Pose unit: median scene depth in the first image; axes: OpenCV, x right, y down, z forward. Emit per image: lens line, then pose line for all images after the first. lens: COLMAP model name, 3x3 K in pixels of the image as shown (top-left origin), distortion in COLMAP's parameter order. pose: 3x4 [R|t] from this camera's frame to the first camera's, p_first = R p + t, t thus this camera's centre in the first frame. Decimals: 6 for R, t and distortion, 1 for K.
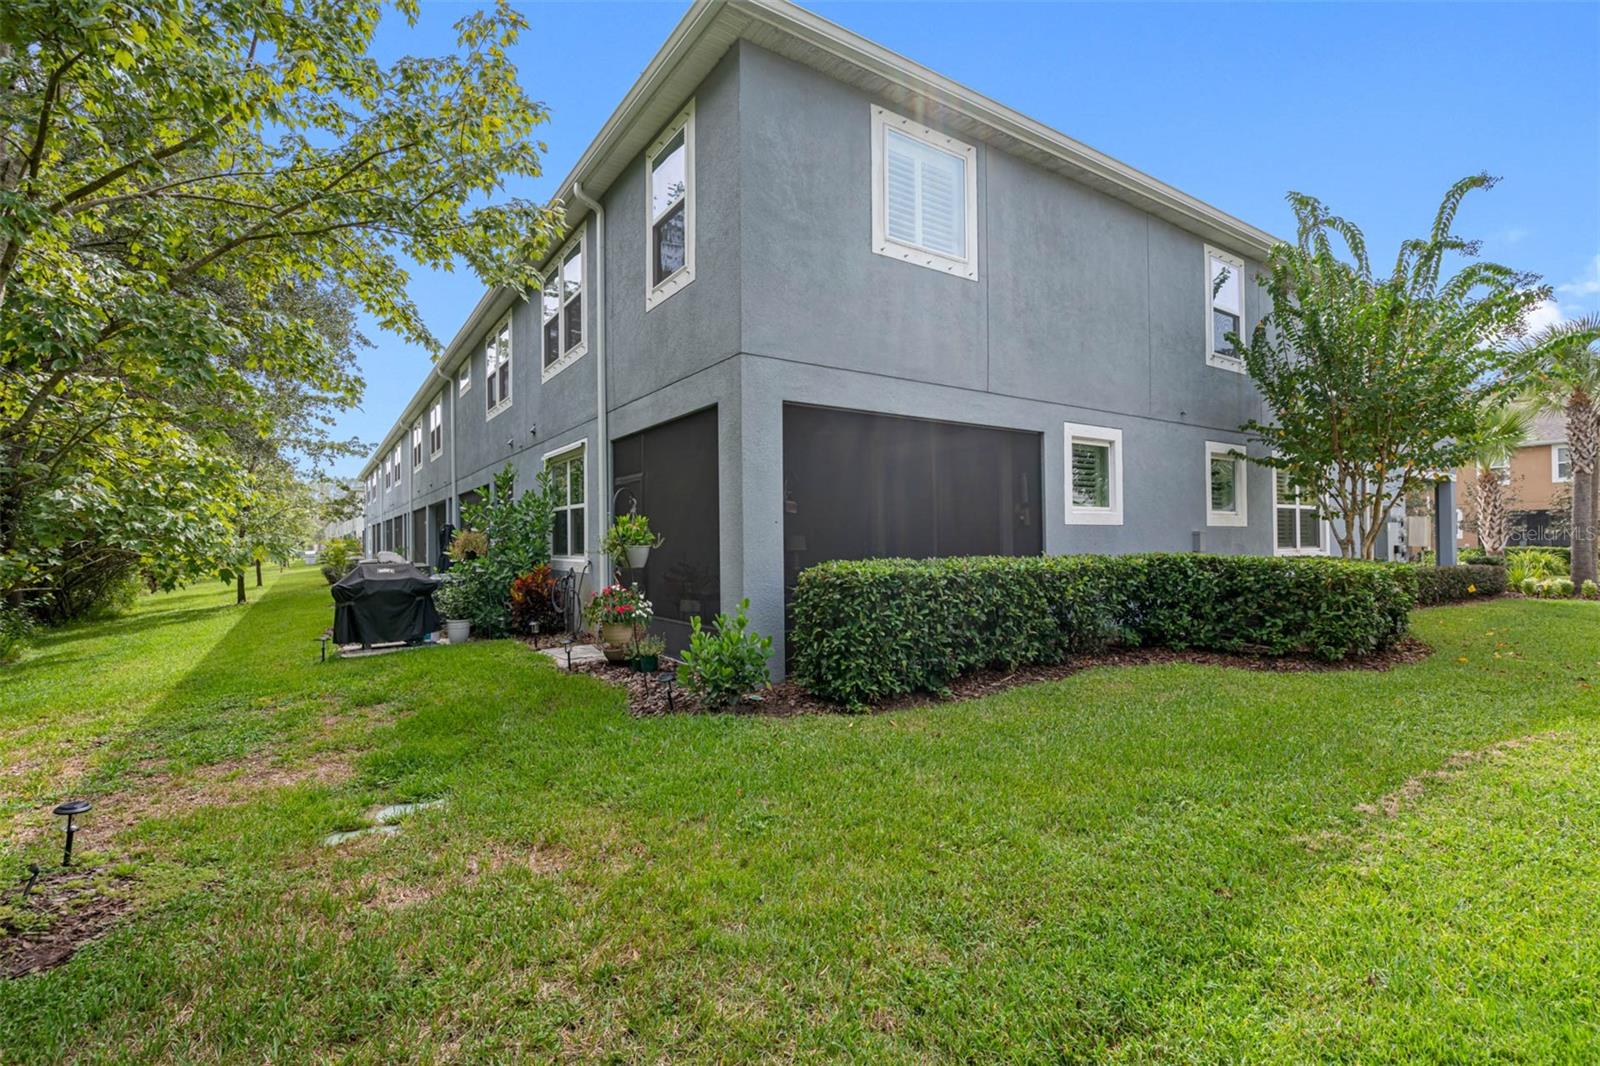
lens RADIAL K [[744.8, 0, 788.2], [0, 744.8, 534.3], [0, 0, 1]] dist [-0.002686, 0.000101]
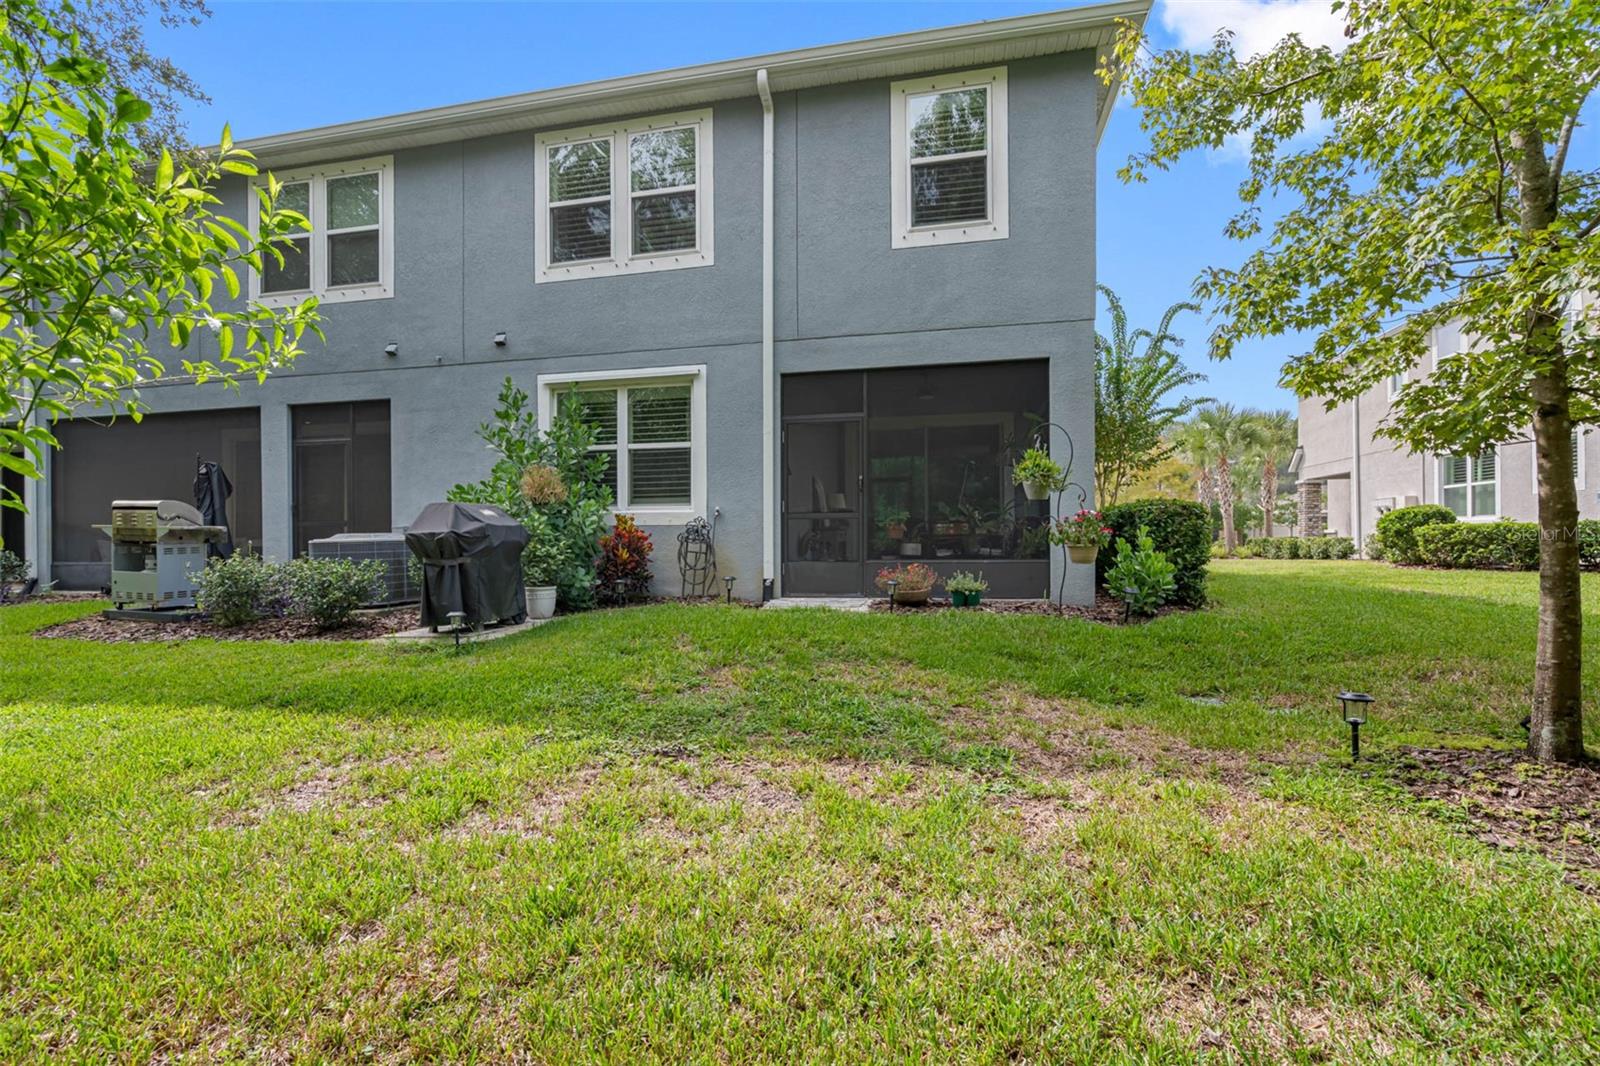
lens RADIAL K [[744.8, 0, 788.2], [0, 744.8, 534.3], [0, 0, 1]] dist [-0.002686, 0.000101]
pose [[0.728038, 0.012778, 0.685417, -0.834864], [-0.010008, 0.999918, -0.008012, 0.073509], [-0.685464, -0.001027, 0.728106, 0.339275]]
